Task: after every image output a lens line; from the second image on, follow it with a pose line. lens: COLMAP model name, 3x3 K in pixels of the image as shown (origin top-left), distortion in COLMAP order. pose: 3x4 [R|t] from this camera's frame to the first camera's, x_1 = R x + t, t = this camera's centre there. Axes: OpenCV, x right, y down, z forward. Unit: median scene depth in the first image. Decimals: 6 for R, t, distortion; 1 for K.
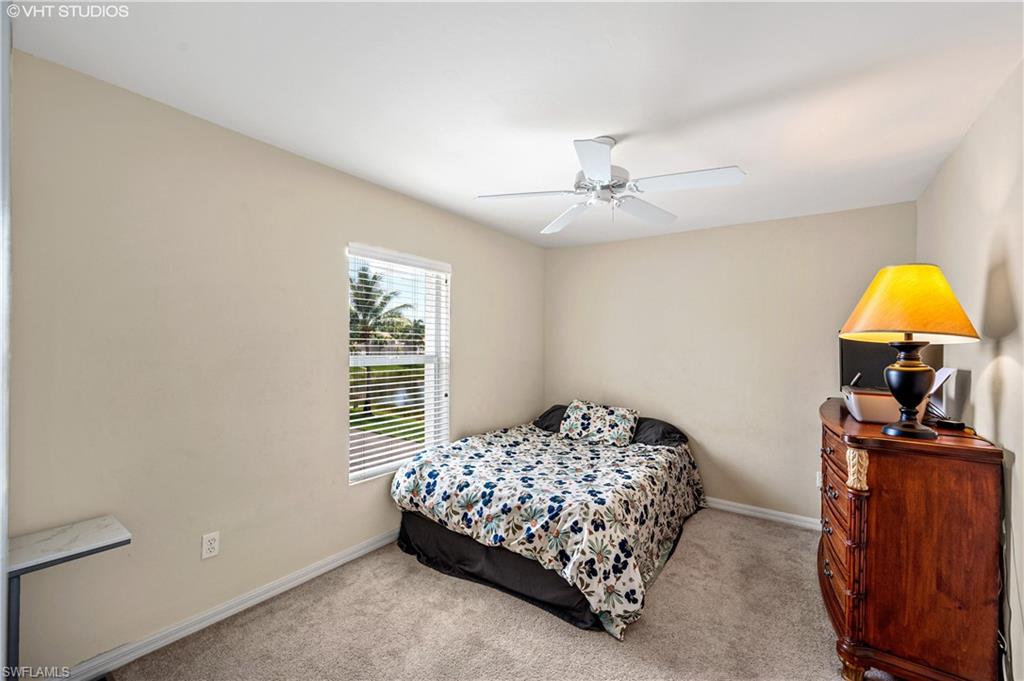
lens RADIAL K [[408.6, 0, 515.8], [0, 408.6, 340.6], [0, 0, 1]] dist [0.000326, -0.000161]
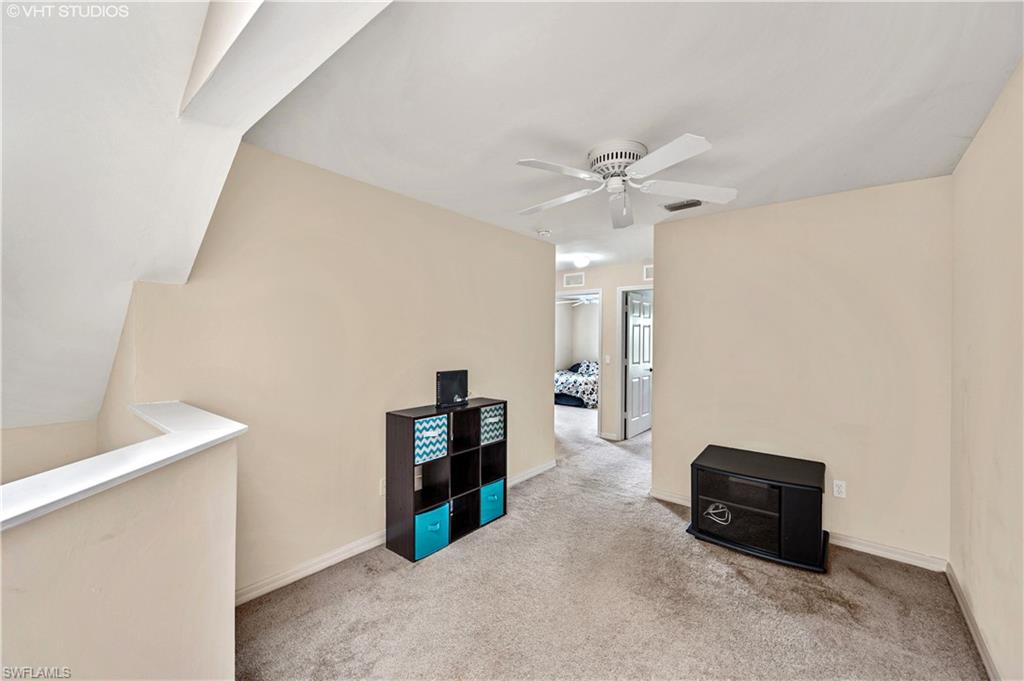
lens RADIAL K [[408.6, 0, 515.8], [0, 408.6, 340.6], [0, 0, 1]] dist [0.000326, -0.000161]
pose [[0.997741, -0.009034, -0.066563, -0.198923], [0.009773, 0.999894, 0.010789, -0.019217], [0.066459, -0.011415, 0.997724, -2.806067]]
